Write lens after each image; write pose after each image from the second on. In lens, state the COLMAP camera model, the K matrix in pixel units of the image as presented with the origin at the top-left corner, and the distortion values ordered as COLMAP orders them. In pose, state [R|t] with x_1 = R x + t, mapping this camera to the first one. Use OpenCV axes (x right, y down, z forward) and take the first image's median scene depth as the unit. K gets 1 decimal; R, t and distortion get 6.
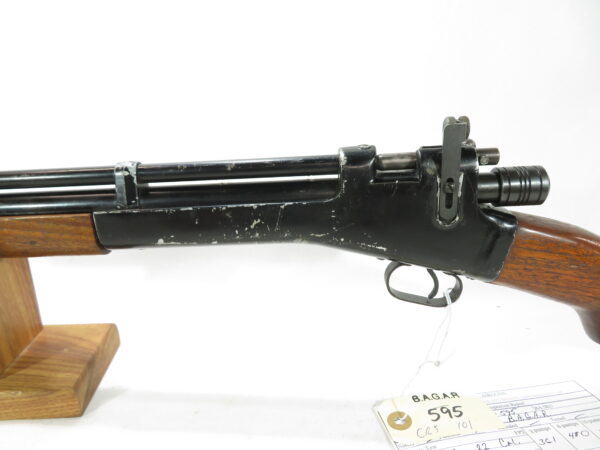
lens RADIAL K [[429.8, 0, 300.0], [0, 429.8, 225.0], [0, 0, 1]] dist [-0.011962, 0.003489]
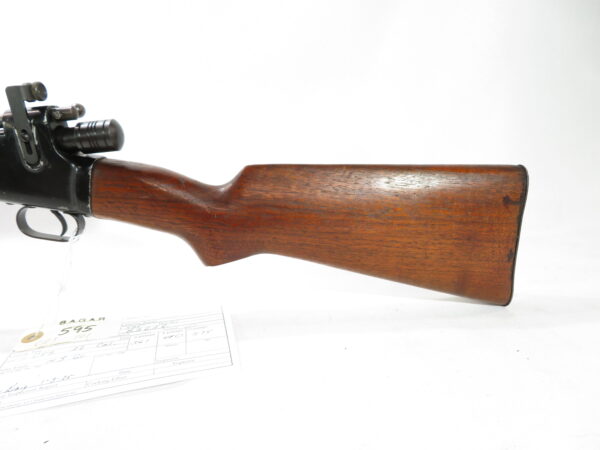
lens RADIAL K [[429.8, 0, 300.0], [0, 429.8, 225.0], [0, 0, 1]] dist [-0.011962, 0.003489]
pose [[0.997714, -0.056835, 0.036545, 0.970292], [0.058275, 0.997515, -0.039607, 0.236795], [-0.034204, 0.041646, 0.998547, -0.243615]]
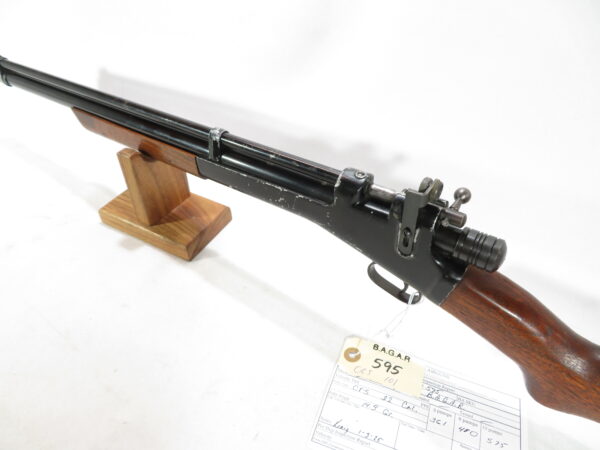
lens RADIAL K [[429.8, 0, 300.0], [0, 429.8, 225.0], [0, 0, 1]] dist [-0.011962, 0.003489]
pose [[0.839479, 0.364854, -0.402686, 0.510652], [-0.181138, 0.886568, 0.425659, -0.507432], [0.512313, -0.284390, 0.810344, -0.122353]]
